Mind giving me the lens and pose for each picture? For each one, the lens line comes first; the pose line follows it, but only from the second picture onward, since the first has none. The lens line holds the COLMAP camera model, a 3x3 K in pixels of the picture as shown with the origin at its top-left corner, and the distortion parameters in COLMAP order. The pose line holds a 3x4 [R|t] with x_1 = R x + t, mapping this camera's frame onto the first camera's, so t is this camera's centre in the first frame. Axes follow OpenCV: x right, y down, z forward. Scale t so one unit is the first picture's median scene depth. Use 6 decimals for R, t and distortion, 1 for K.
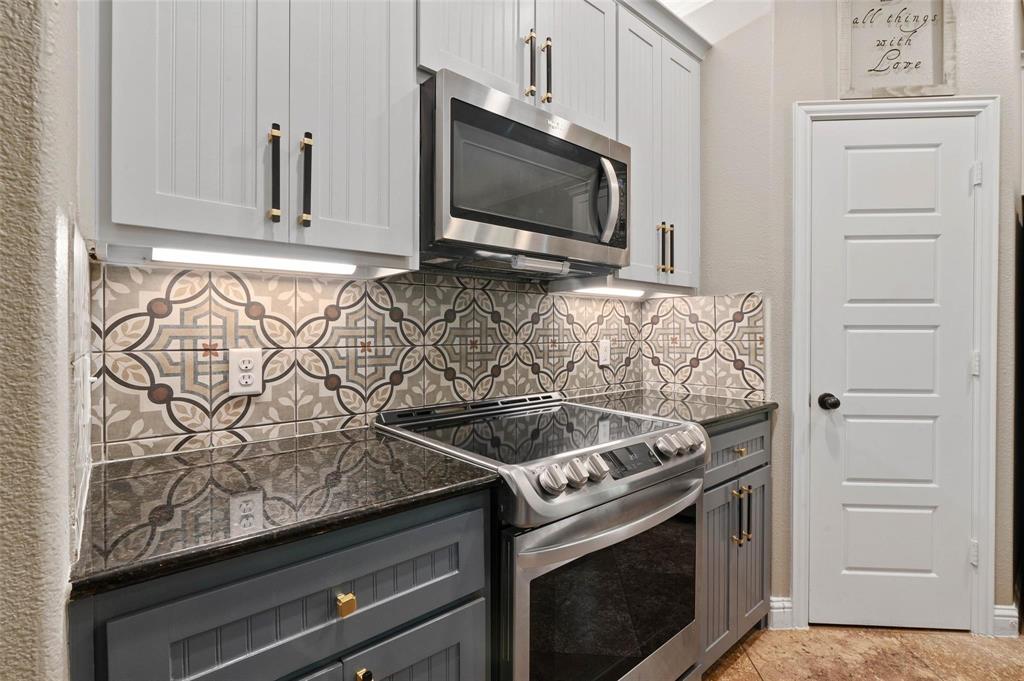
lens RADIAL K [[471.7, 0, 513.5], [0, 471.7, 333.5], [0, 0, 1]] dist [-0.012777, 0.001578]
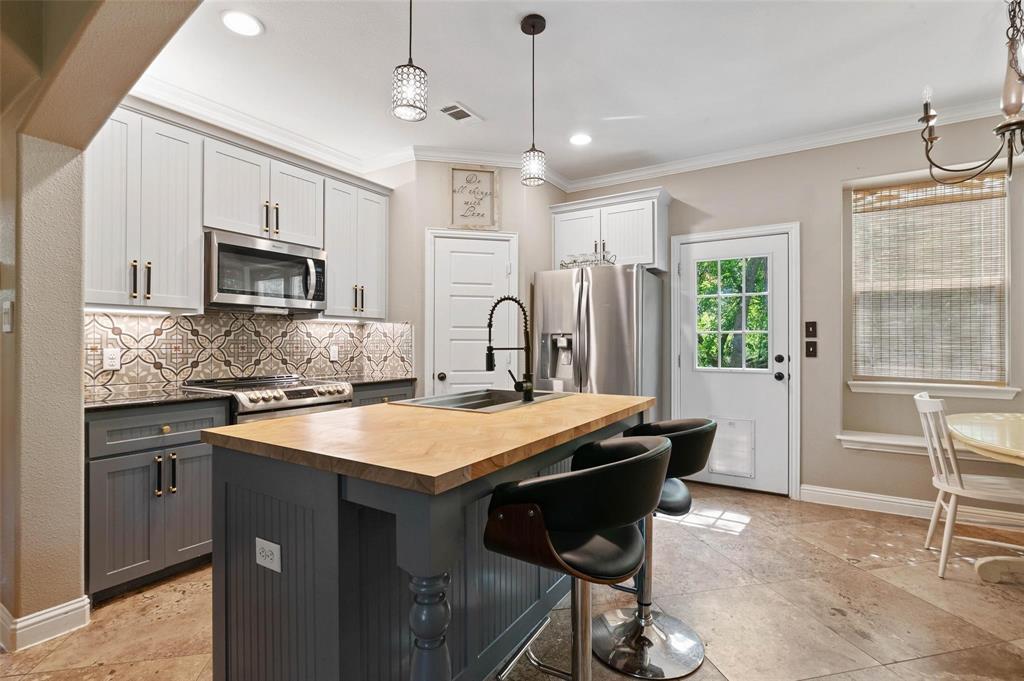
lens RADIAL K [[471.7, 0, 512.0], [0, 471.7, 341.2], [0, 0, 1]] dist [-0.012777, 0.001578]
pose [[0.955326, 0.003650, 0.295532, 0.424943], [-0.001544, 0.999972, -0.007362, 0.008163], [-0.295551, 0.006577, 0.955304, -1.230318]]
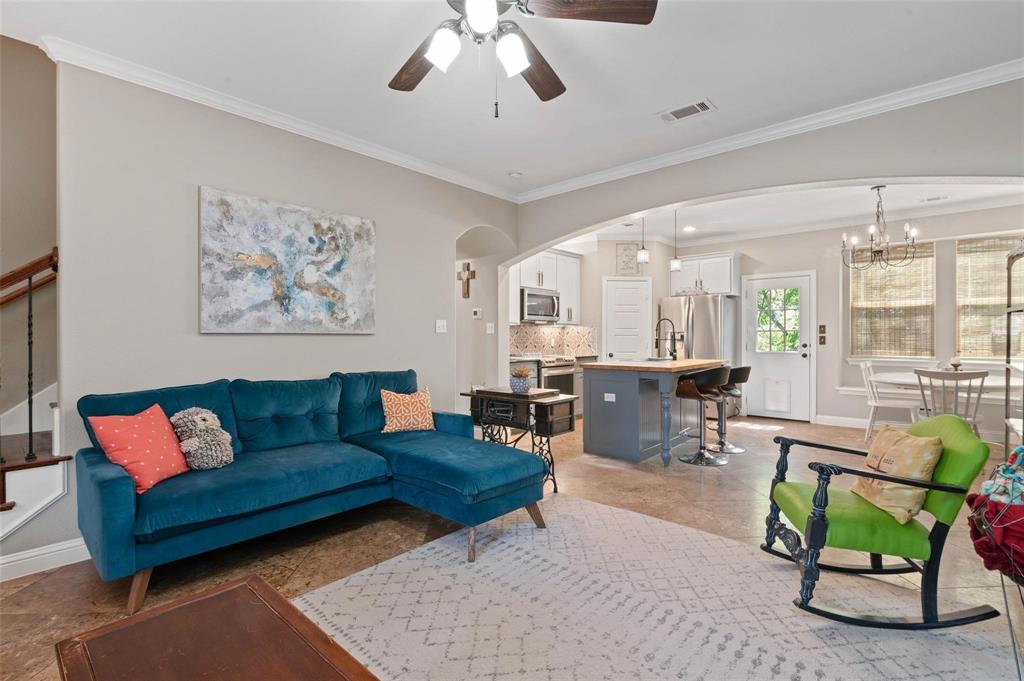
lens RADIAL K [[471.7, 0, 514.2], [0, 471.7, 337.5], [0, 0, 1]] dist [-0.012777, 0.001578]
pose [[0.989858, 0.000864, 0.142057, -0.768867], [-0.000380, 0.999994, -0.003431, 0.018785], [-0.142059, 0.003343, 0.989853, -3.167532]]
